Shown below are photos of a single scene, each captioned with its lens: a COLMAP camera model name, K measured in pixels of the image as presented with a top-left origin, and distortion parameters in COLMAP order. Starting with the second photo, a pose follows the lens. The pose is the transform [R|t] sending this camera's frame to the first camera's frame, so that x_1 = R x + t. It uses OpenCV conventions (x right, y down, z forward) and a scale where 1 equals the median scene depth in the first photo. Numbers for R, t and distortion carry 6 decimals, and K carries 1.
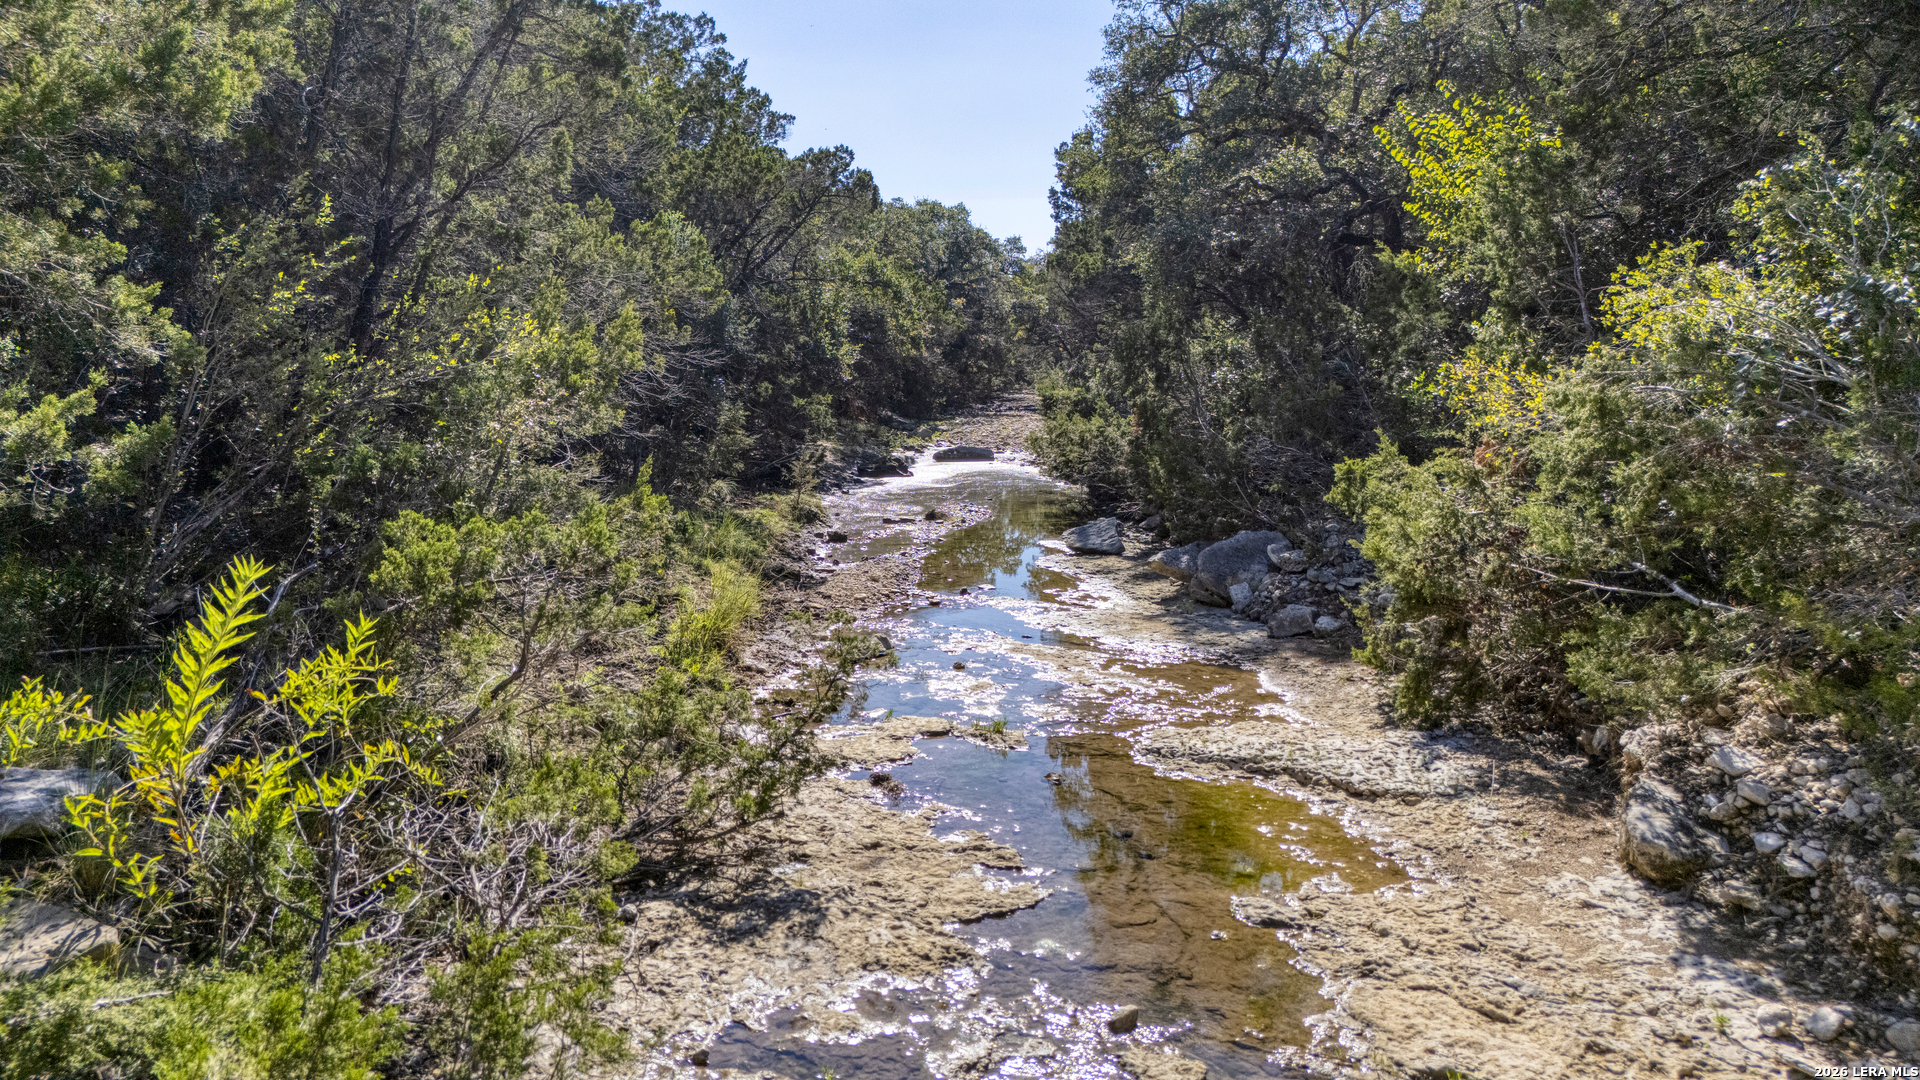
lens RADIAL K [[1420.8, 0, 970.2], [0, 1420.8, 535.6], [0, 0, 1]] dist [0.148616, -0.182574]
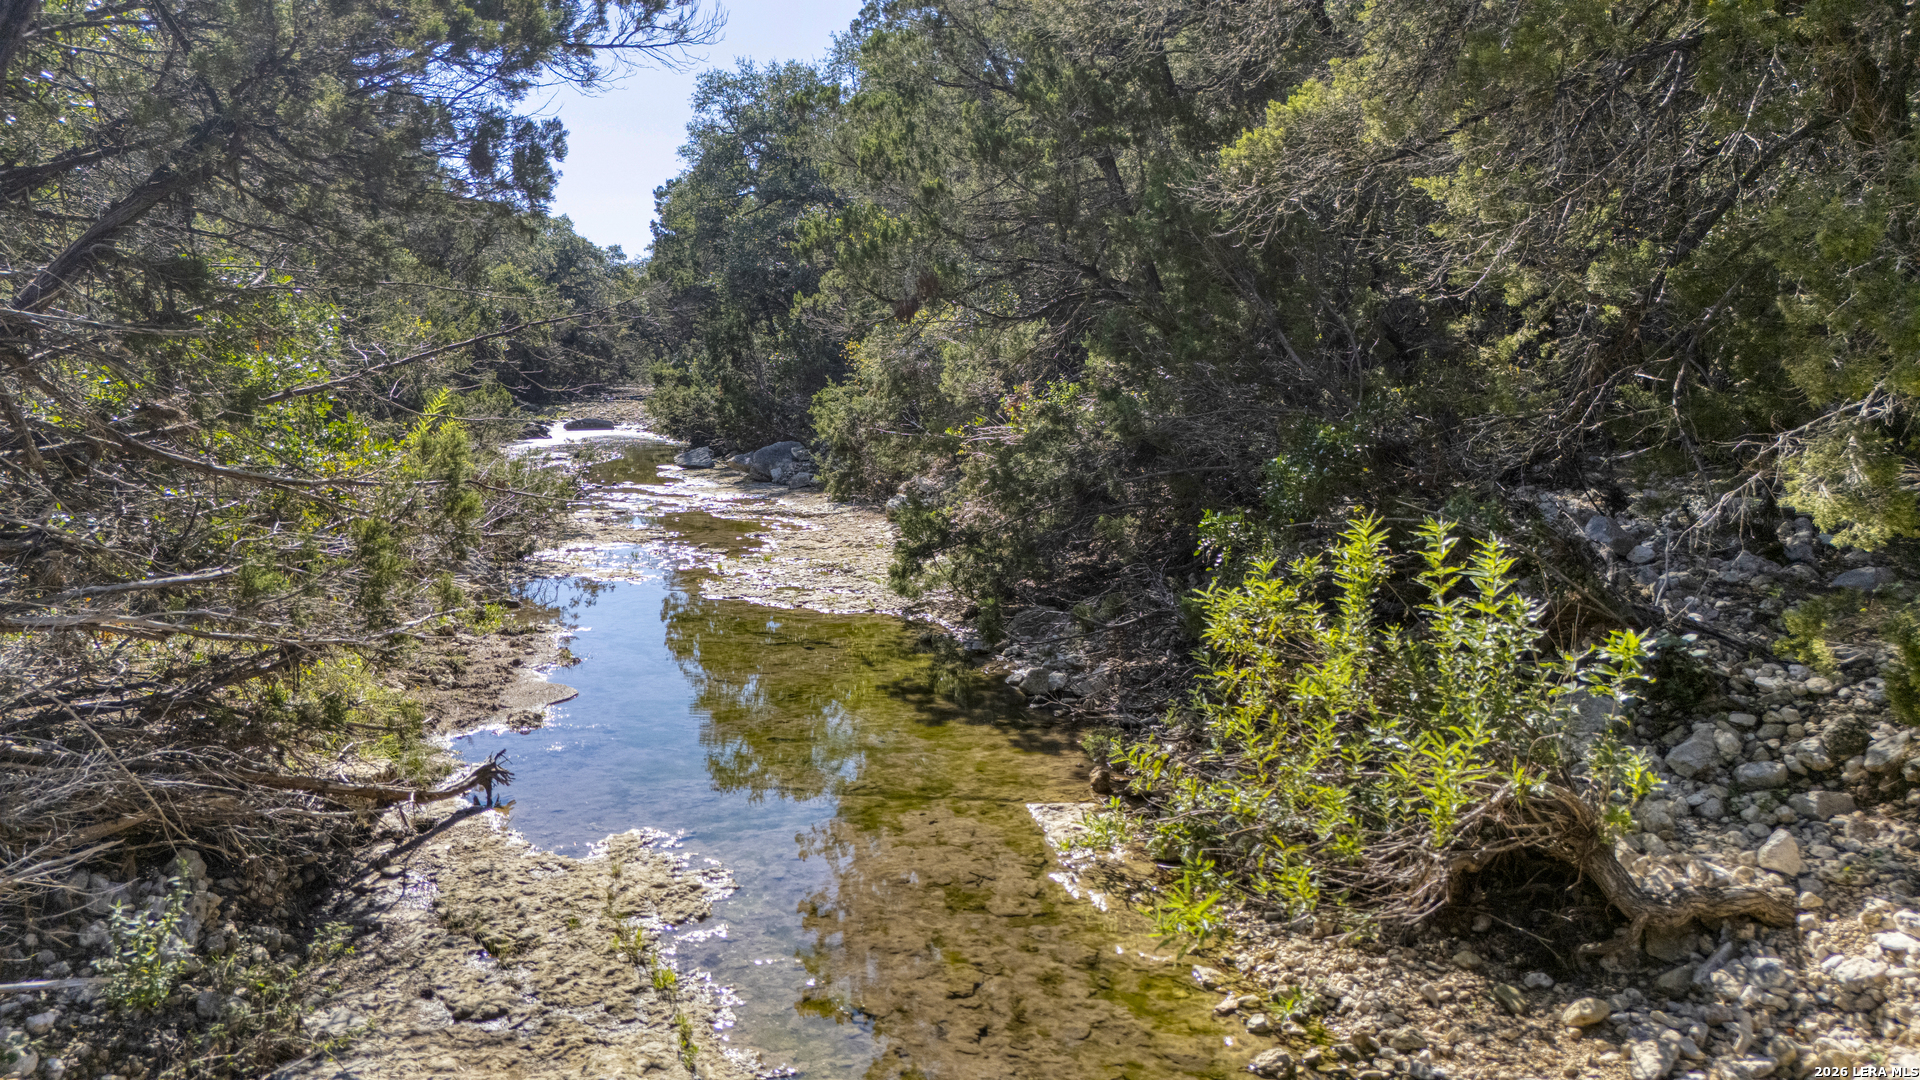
lens RADIAL K [[1420.8, 0, 970.2], [0, 1420.8, 535.6], [0, 0, 1]] dist [0.148616, -0.182574]
pose [[0.962402, -0.034500, 0.269428, -0.028582], [0.034582, 0.999392, 0.004444, 0.052708], [-0.269418, 0.005041, 0.963010, -0.356934]]
